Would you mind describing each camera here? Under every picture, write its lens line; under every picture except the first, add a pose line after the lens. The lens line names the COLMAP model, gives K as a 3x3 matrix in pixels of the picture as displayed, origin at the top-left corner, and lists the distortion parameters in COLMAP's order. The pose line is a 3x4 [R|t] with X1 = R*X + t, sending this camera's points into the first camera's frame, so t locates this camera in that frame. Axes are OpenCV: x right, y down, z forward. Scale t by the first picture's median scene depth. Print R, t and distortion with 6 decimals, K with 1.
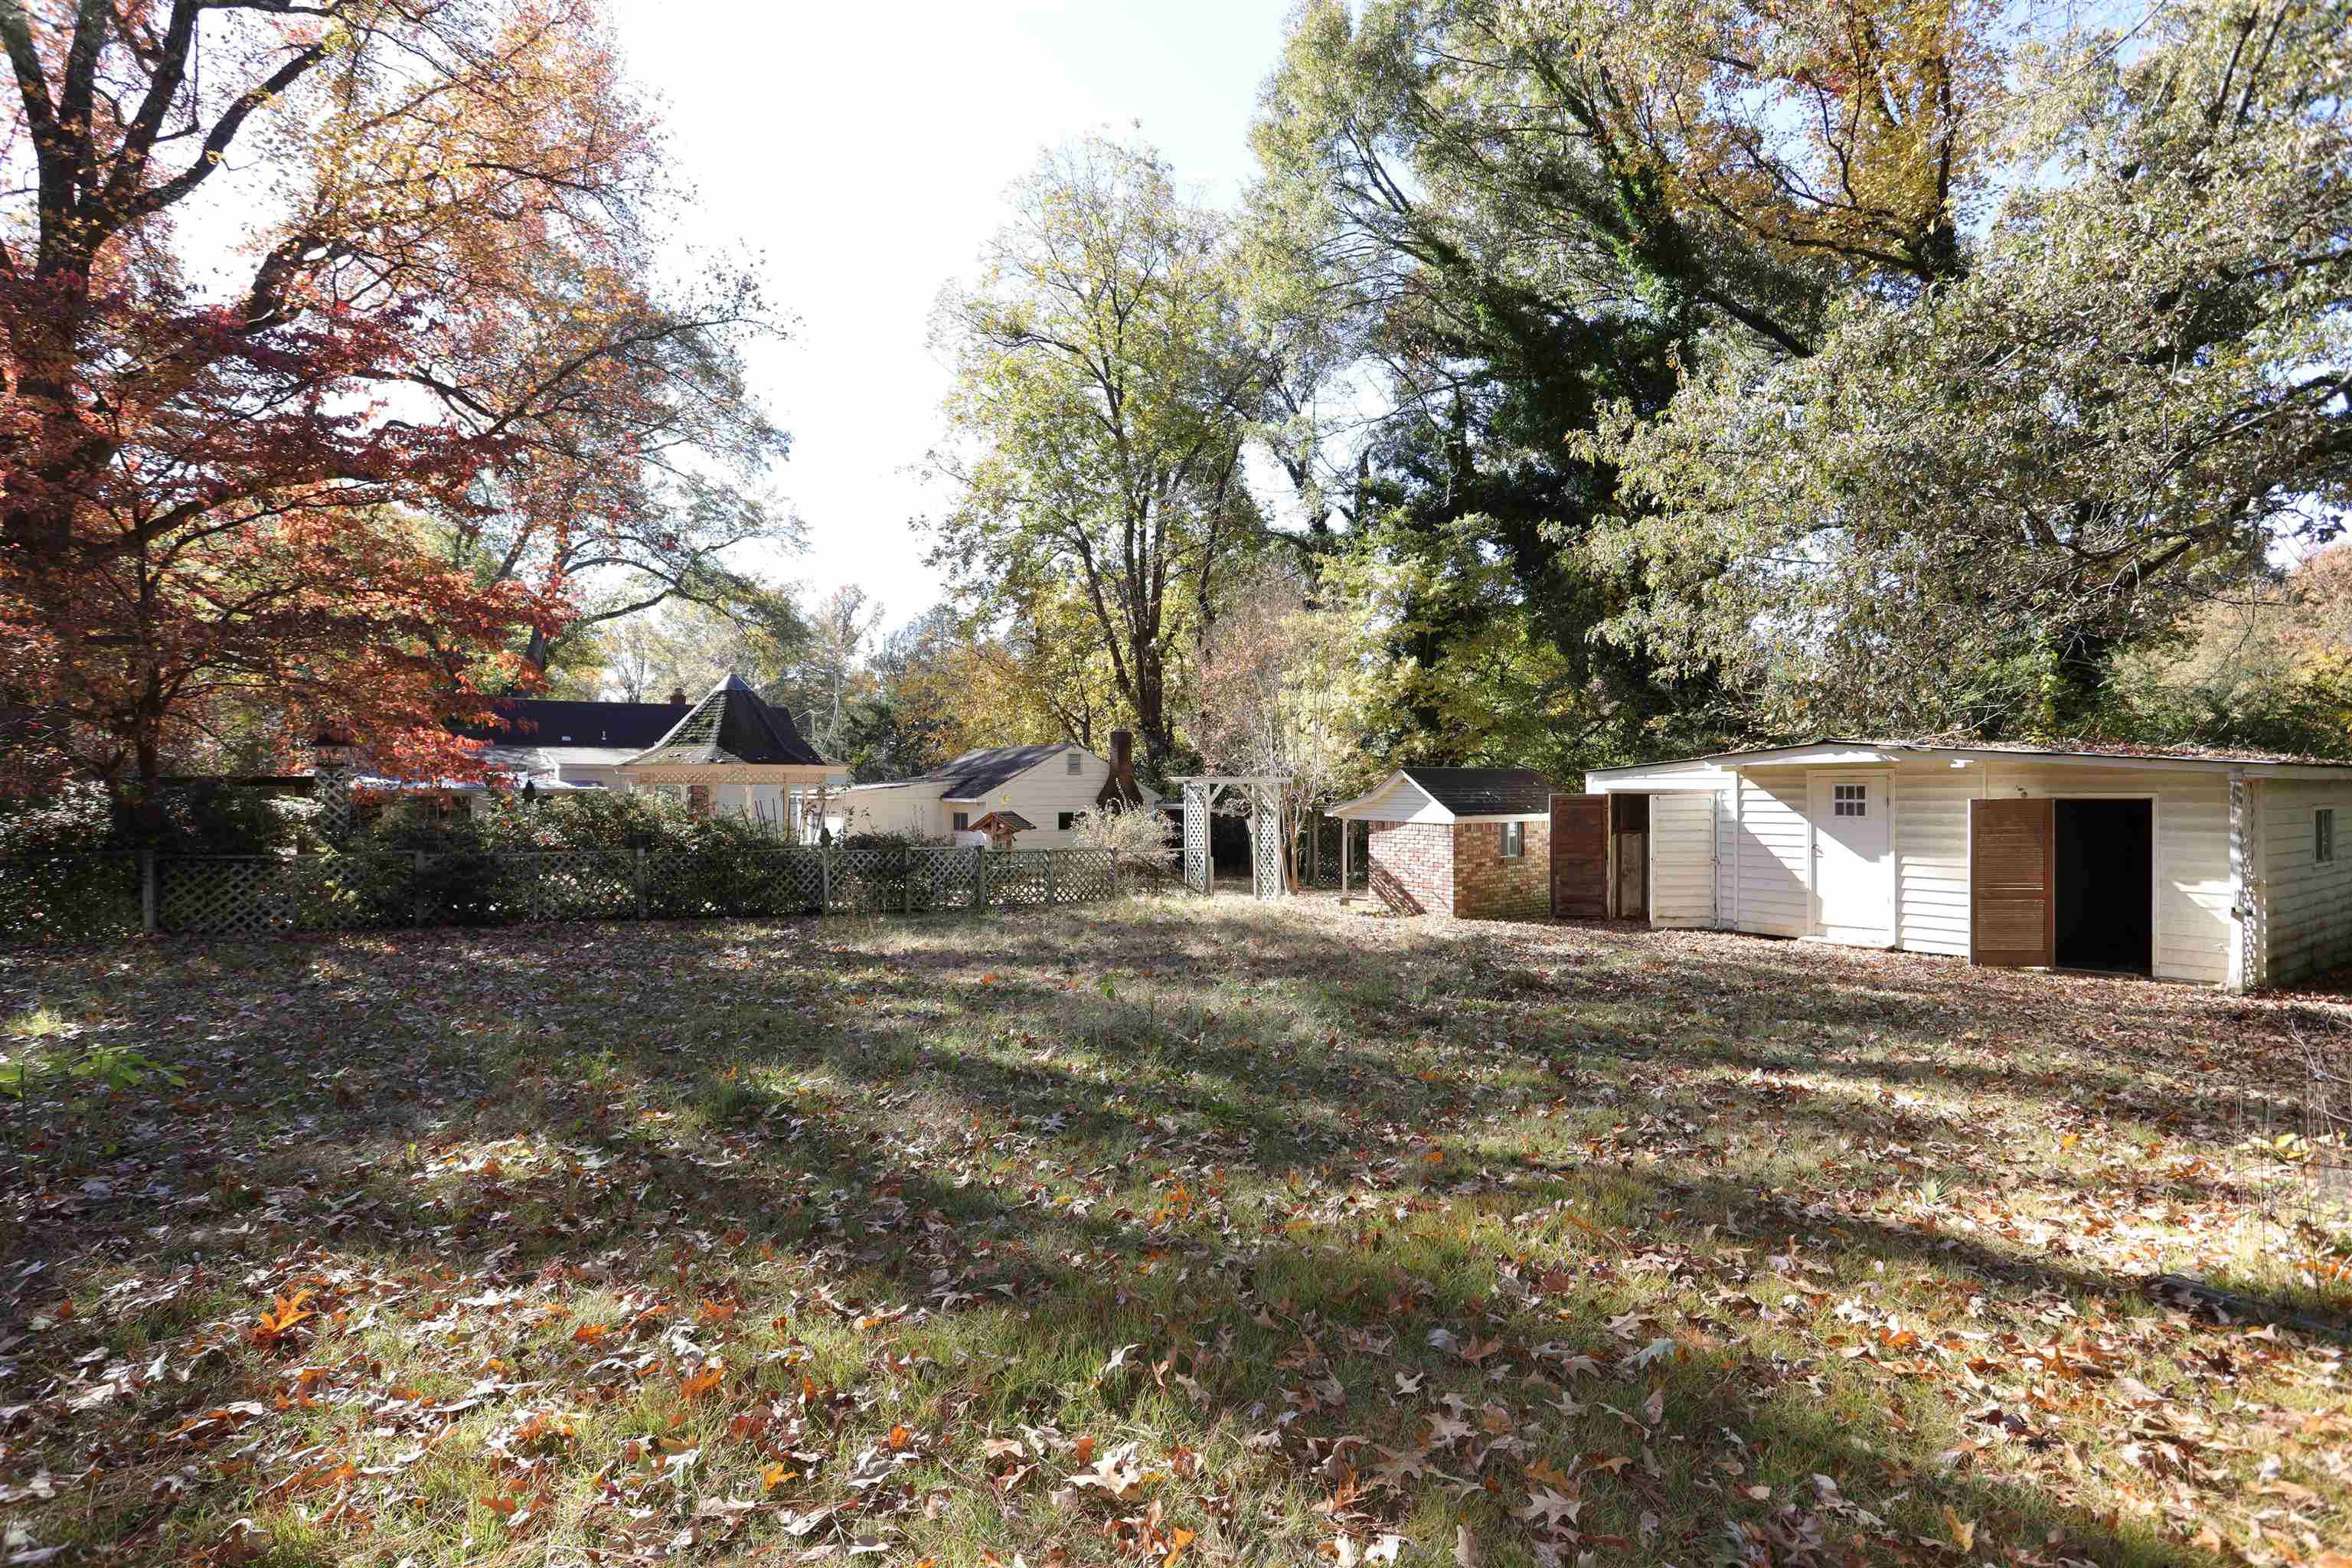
lens RADIAL K [[1112.8, 0, 1176.1], [0, 1112.8, 785.7], [0, 0, 1]] dist [-0.006626, 0.000707]
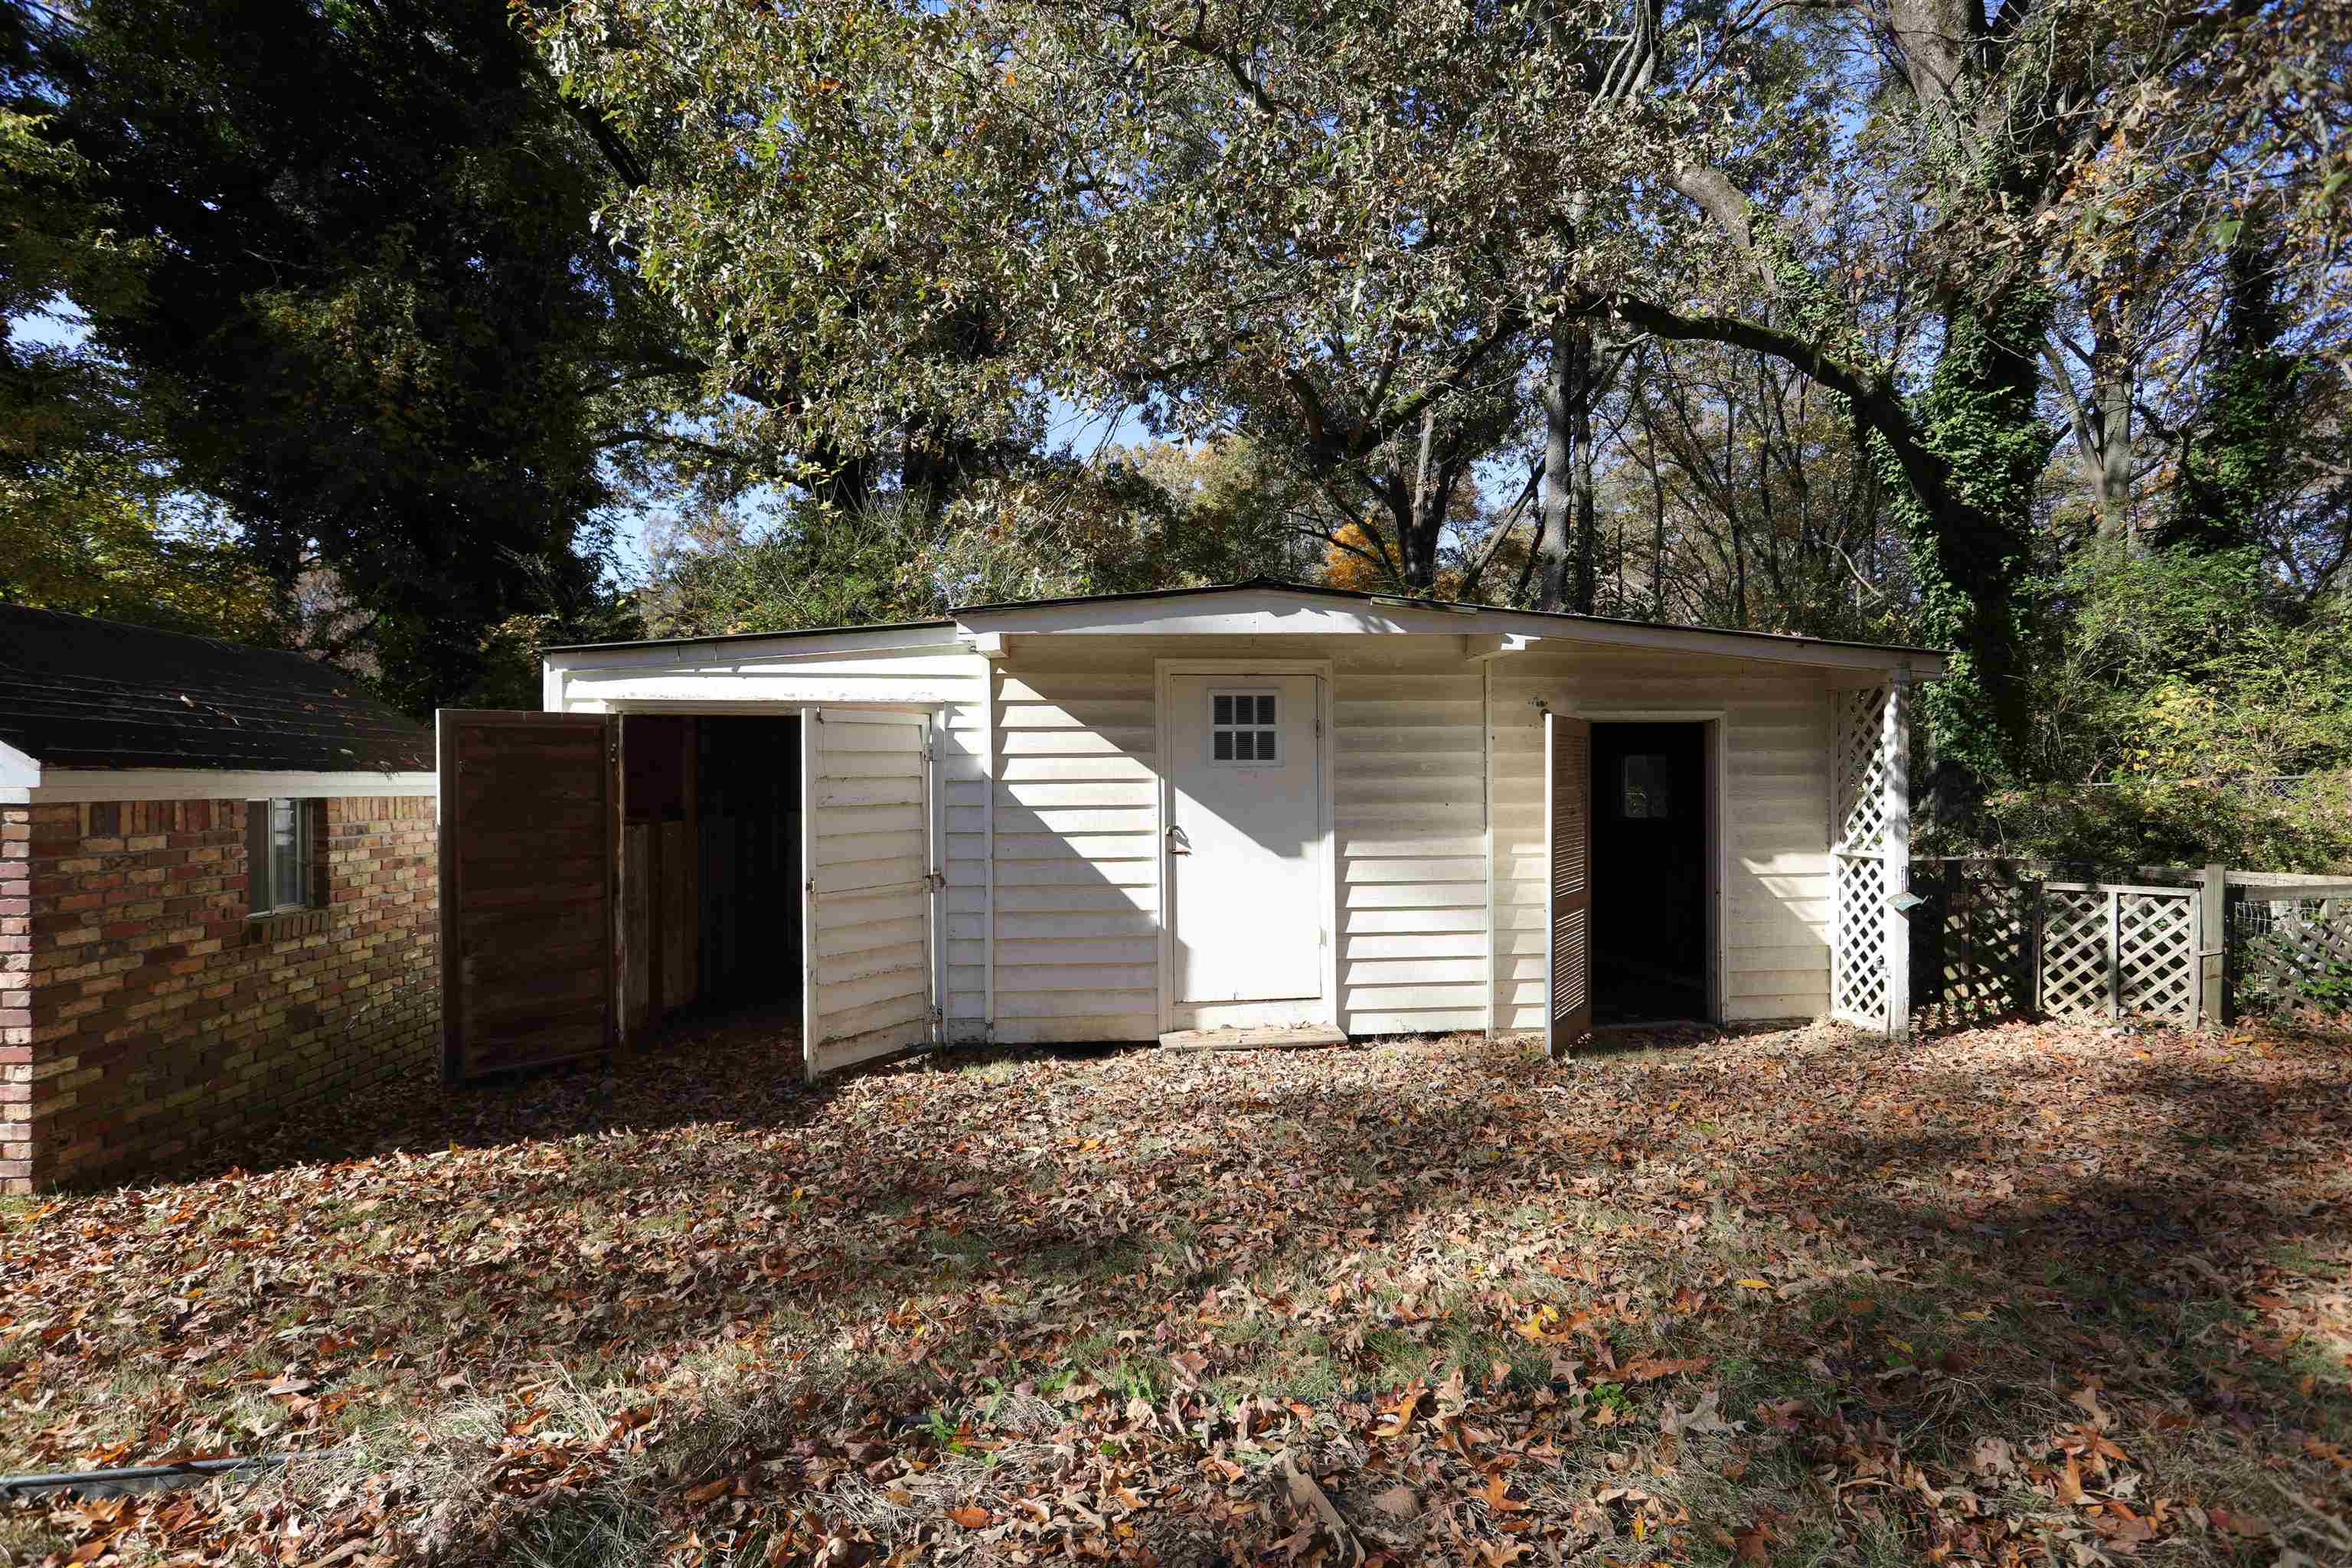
lens RADIAL K [[1112.8, 0, 1169.8], [0, 1112.8, 795.5], [0, 0, 1]] dist [-0.006626, 0.000707]
pose [[0.453659, -0.011513, 0.891101, 0.172985], [0.001564, 0.999925, 0.012122, 0.034493], [-0.891174, -0.004106, 0.453643, 0.782747]]
